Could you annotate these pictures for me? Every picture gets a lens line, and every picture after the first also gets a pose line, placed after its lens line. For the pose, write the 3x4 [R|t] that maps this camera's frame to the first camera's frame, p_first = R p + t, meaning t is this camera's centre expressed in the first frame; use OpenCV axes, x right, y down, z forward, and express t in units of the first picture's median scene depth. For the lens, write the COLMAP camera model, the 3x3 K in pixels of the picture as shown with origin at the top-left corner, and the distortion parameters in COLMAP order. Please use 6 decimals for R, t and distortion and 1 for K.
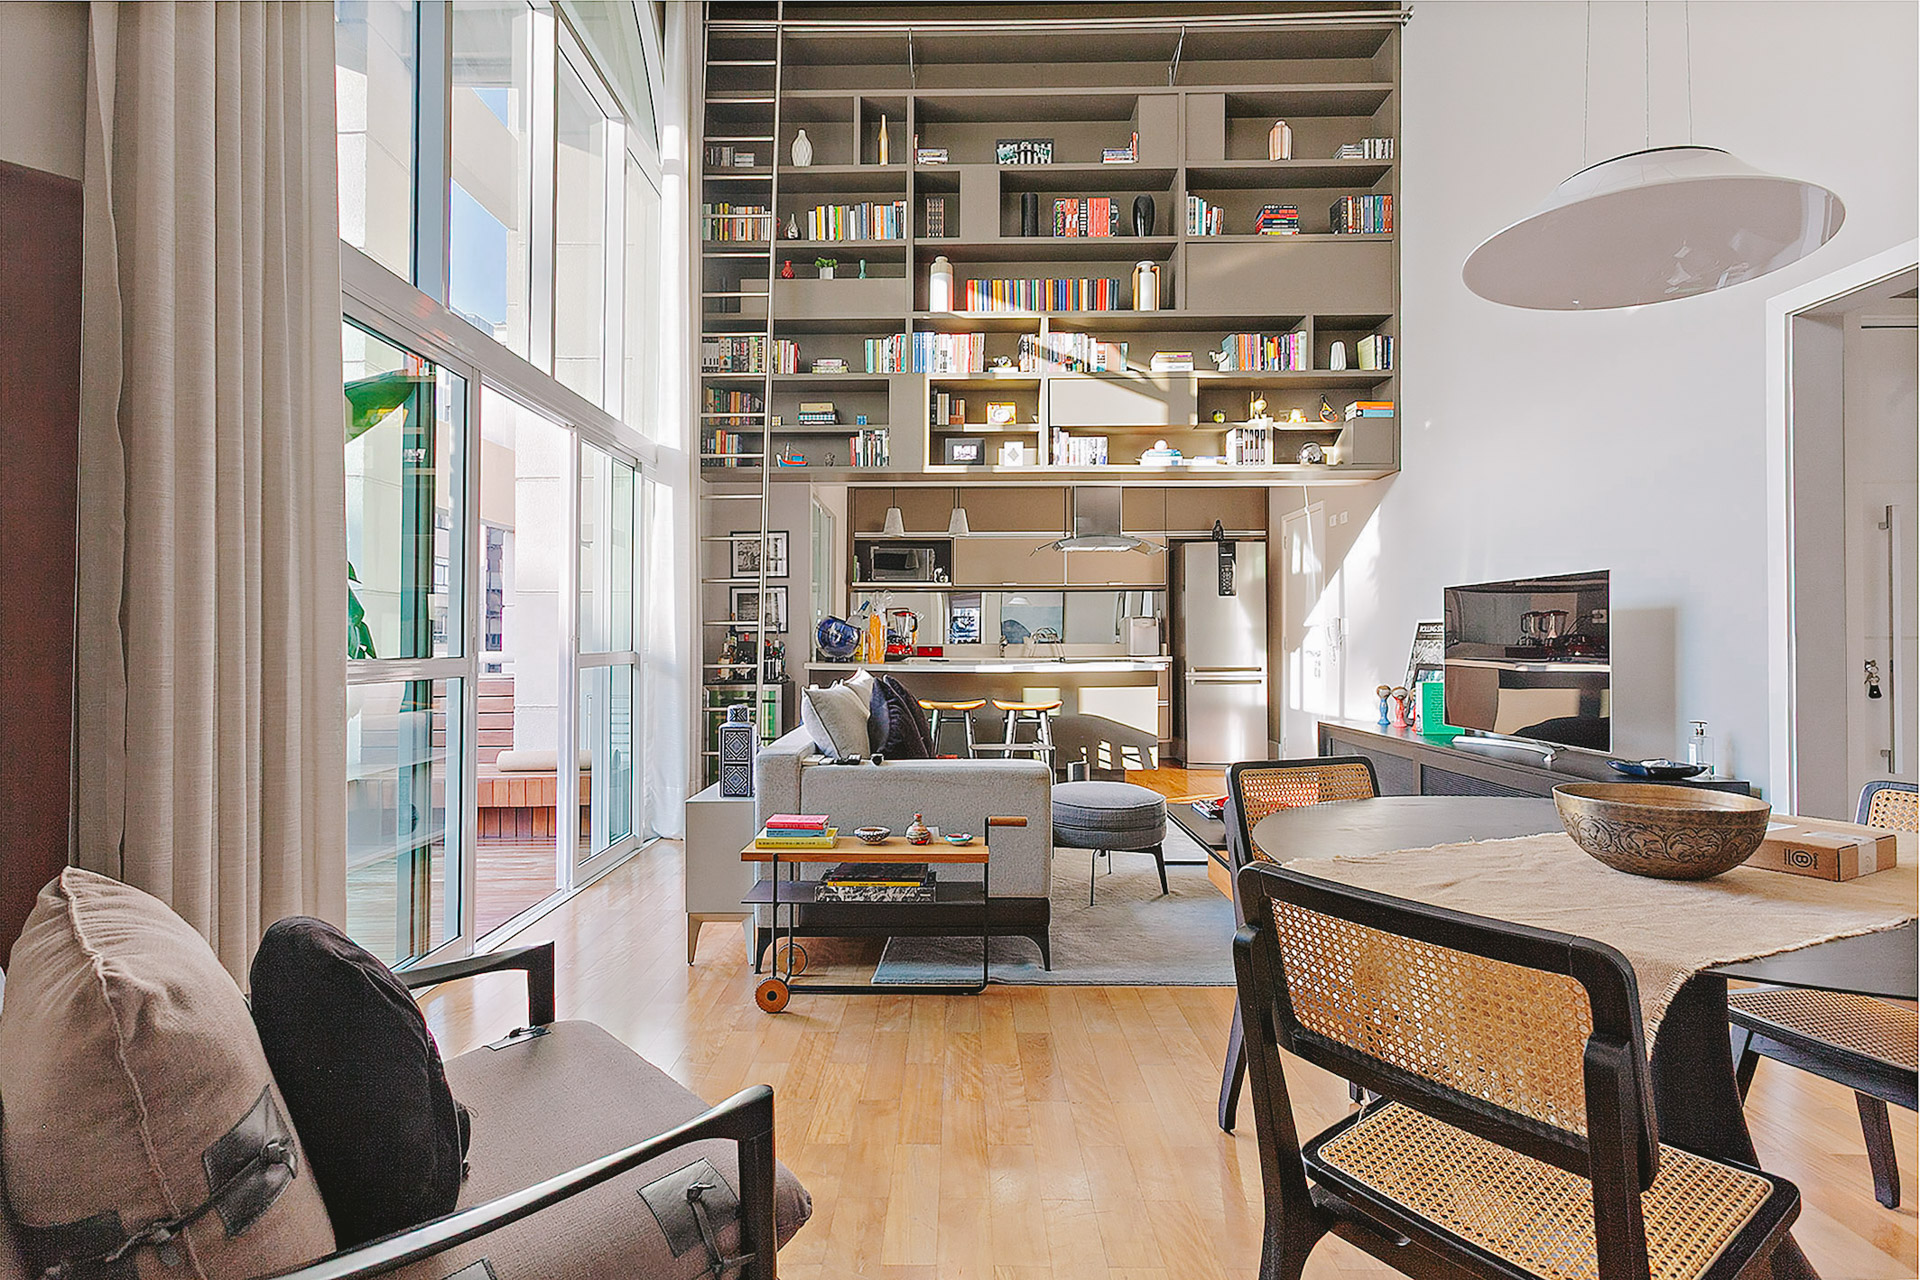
lens RADIAL K [[951.4, 0, 959.7], [0, 951.4, 621.7], [0, 0, 1]] dist [-0.001378, 0.000017]
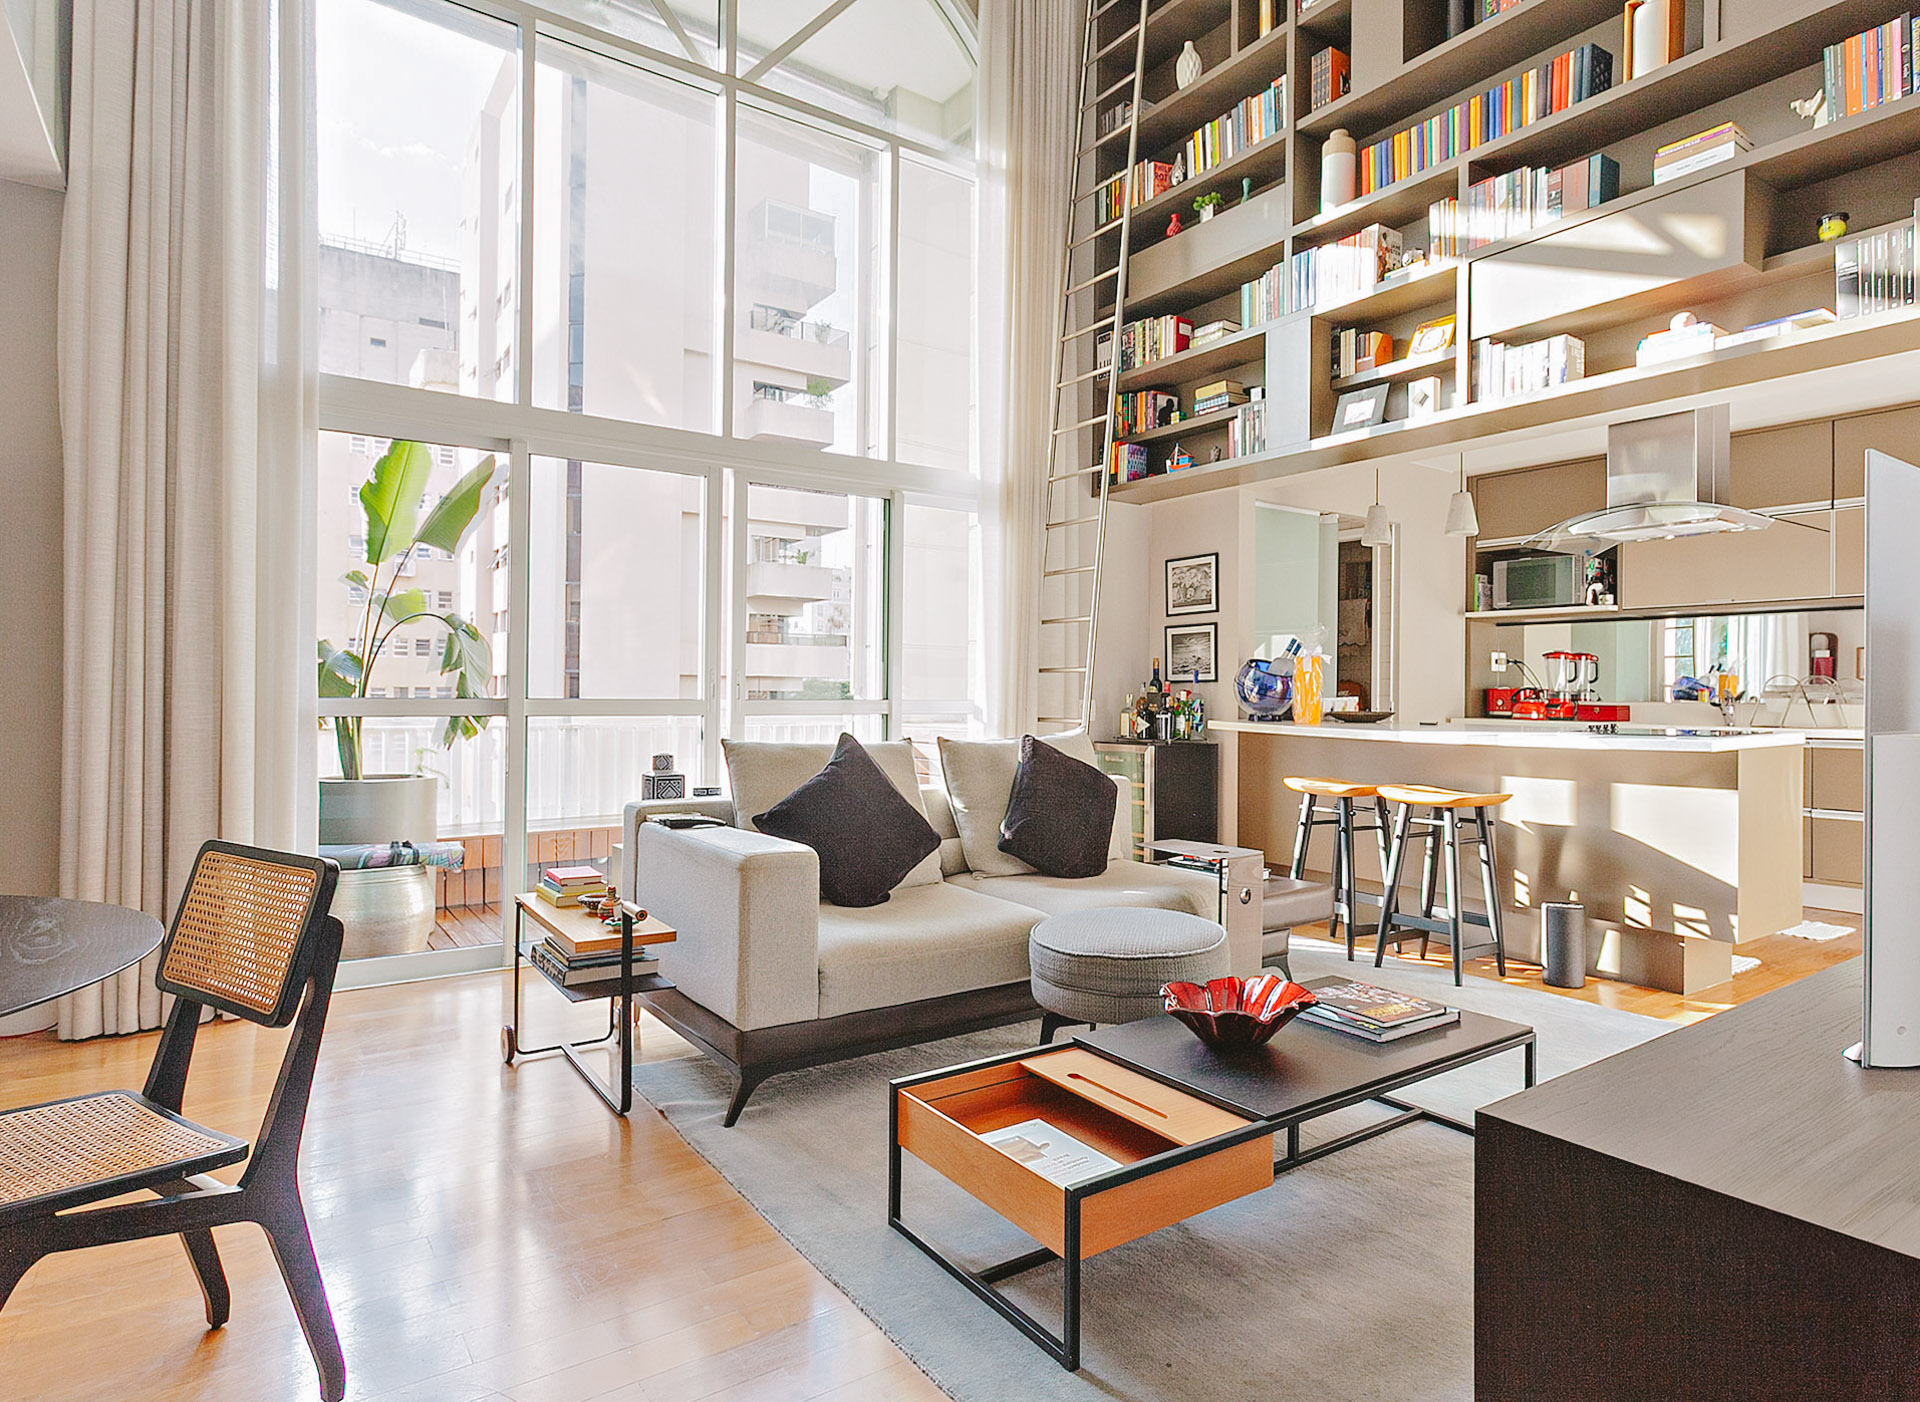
lens RADIAL K [[1094.3, 0, 978.9], [0, 1094.3, 676.4], [0, 0, 1]] dist [0.006838, 0.003178]
pose [[0.583356, -0.003960, -0.812207, 0.472338], [0.002828, 0.999992, -0.002844, 0.009471], [0.812211, -0.000638, 0.583363, 0.334059]]
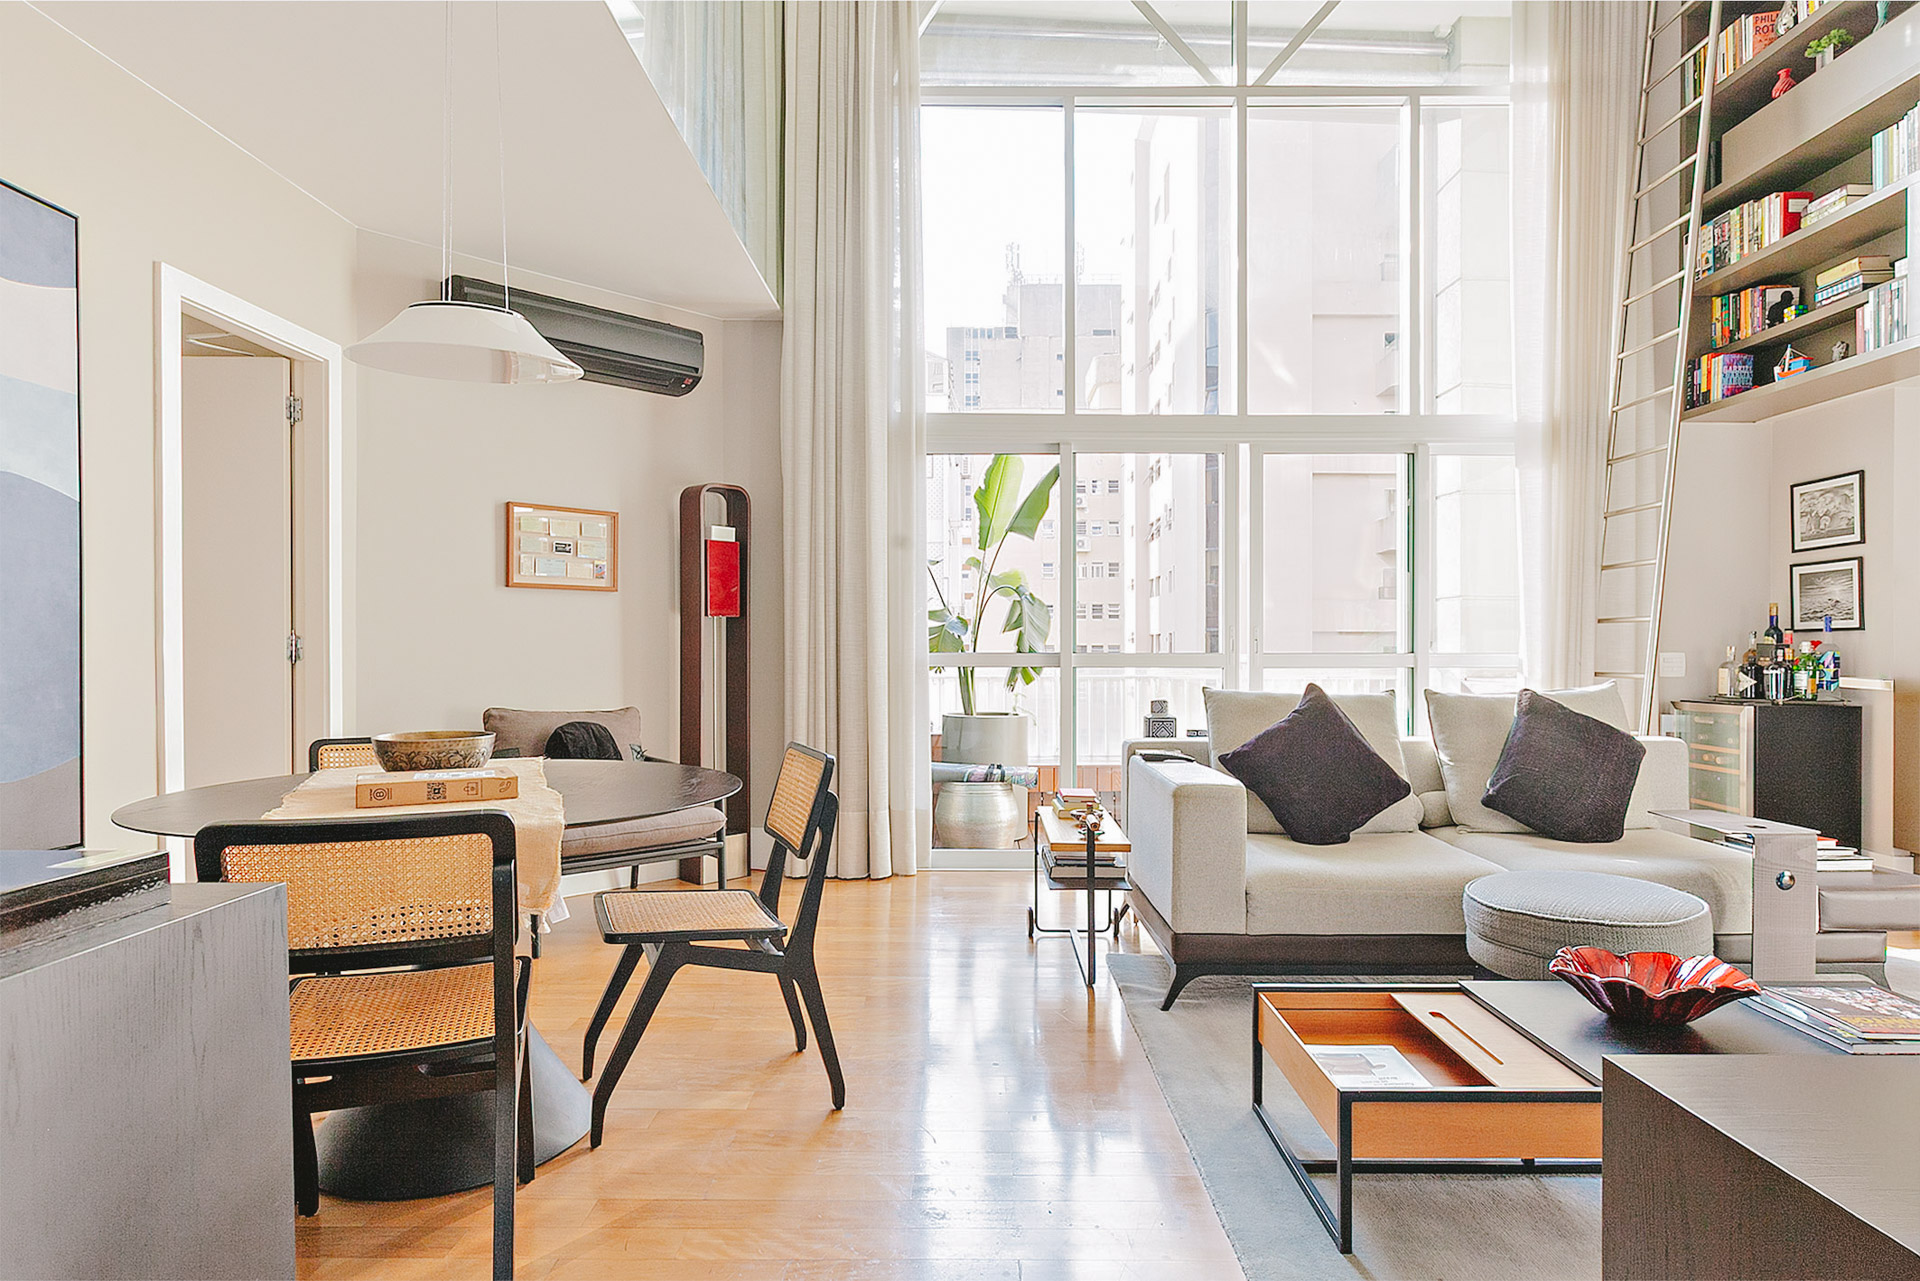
lens RADIAL K [[1059.5, 0, 960.0], [0, 1059.5, 640.5], [0, 0, 1]] dist [0.019753, 0.000455]
pose [[0.003365, -0.002079, -0.999992, 0.573654], [0.015195, 0.999882, -0.002028, 0.011393], [0.999879, -0.015188, 0.003396, 0.420237]]
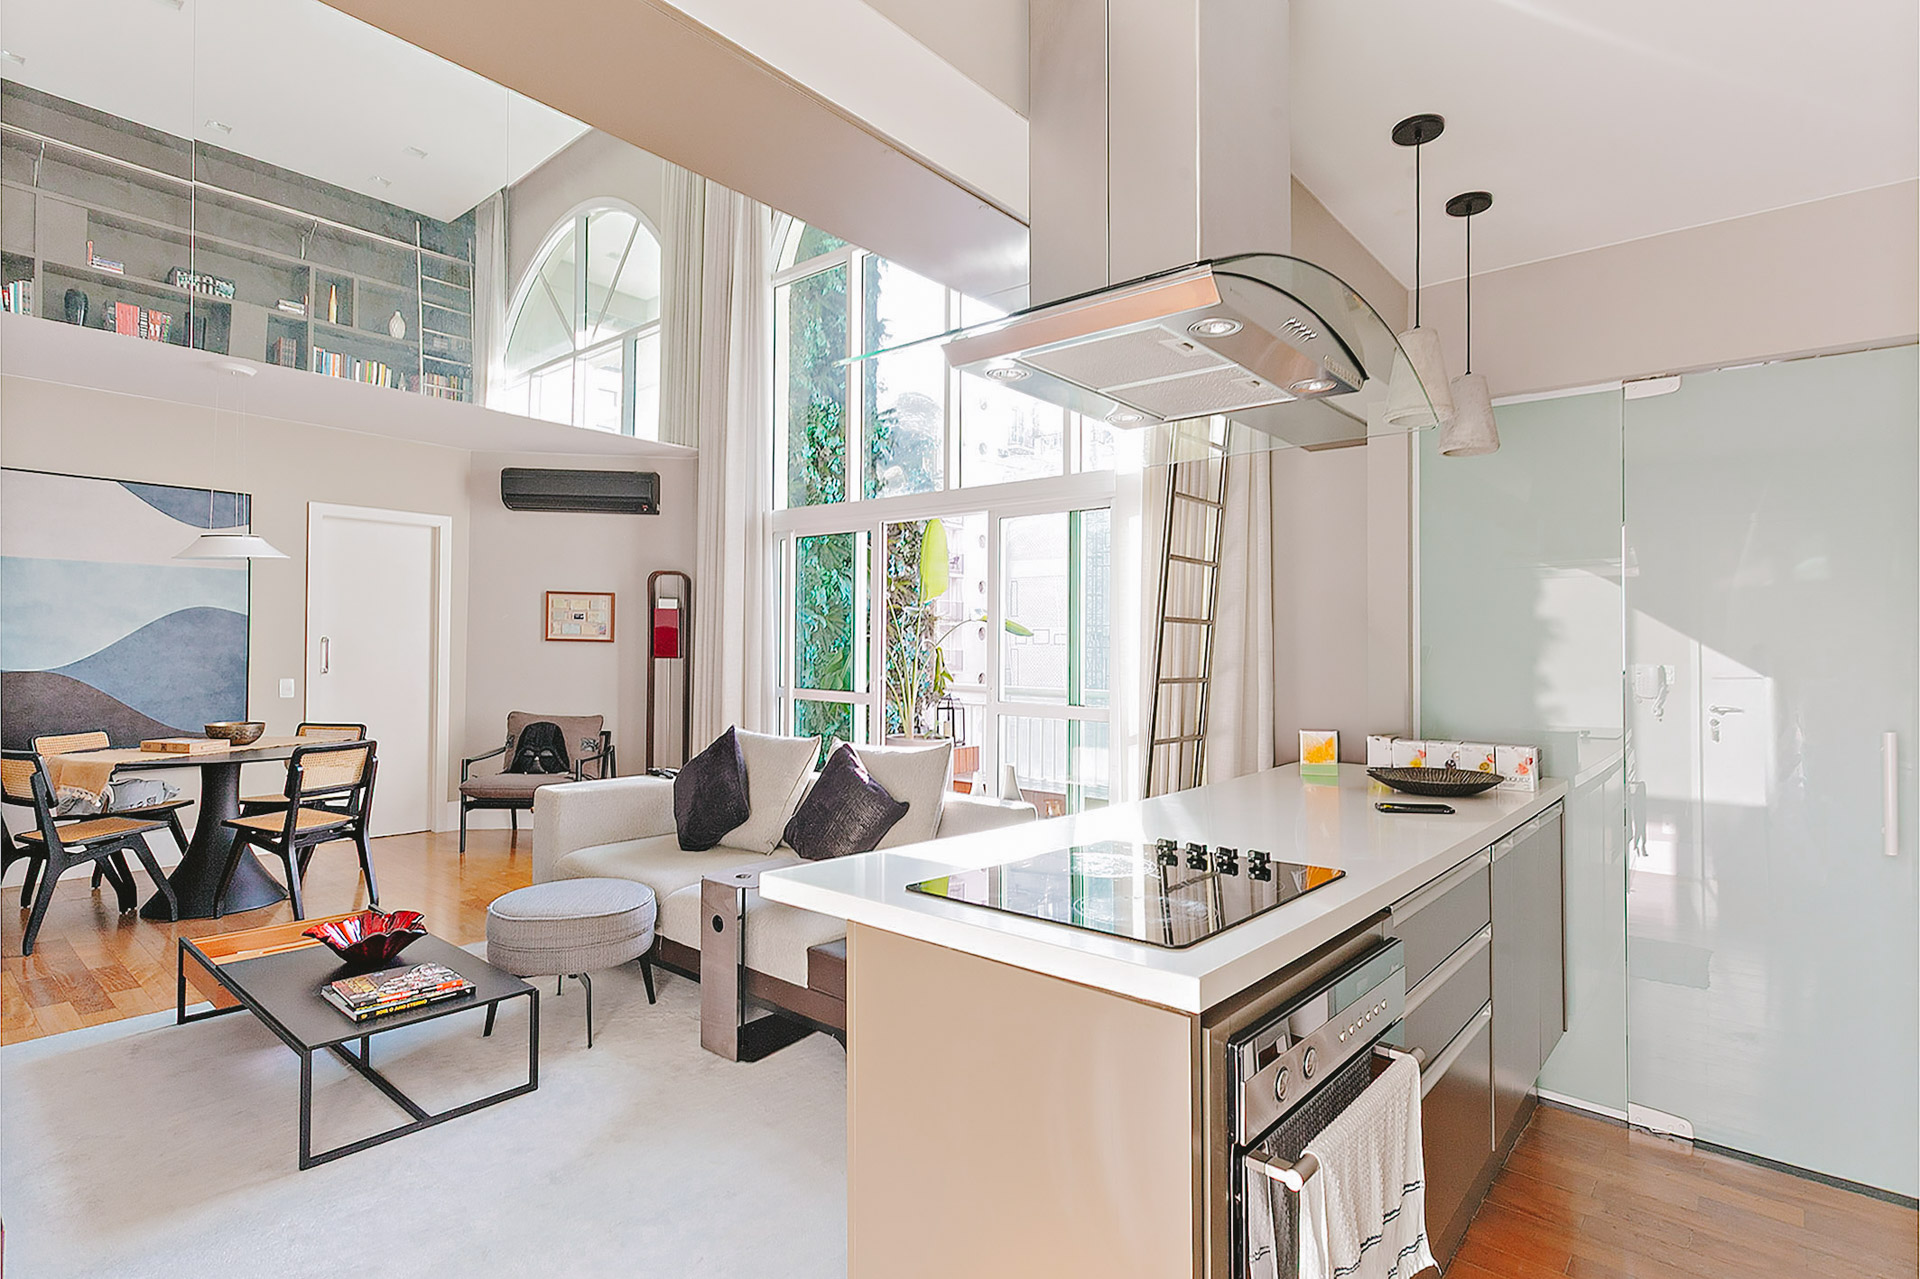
lens RADIAL K [[951.4, 0, 959.7], [0, 951.4, 621.2], [0, 0, 1]] dist [-0.001378, 0.000017]
pose [[-0.647179, -0.029703, -0.761759, 0.371024], [-0.000274, 0.999250, -0.038731, -0.013243], [0.762338, -0.024857, -0.646702, 1.278058]]
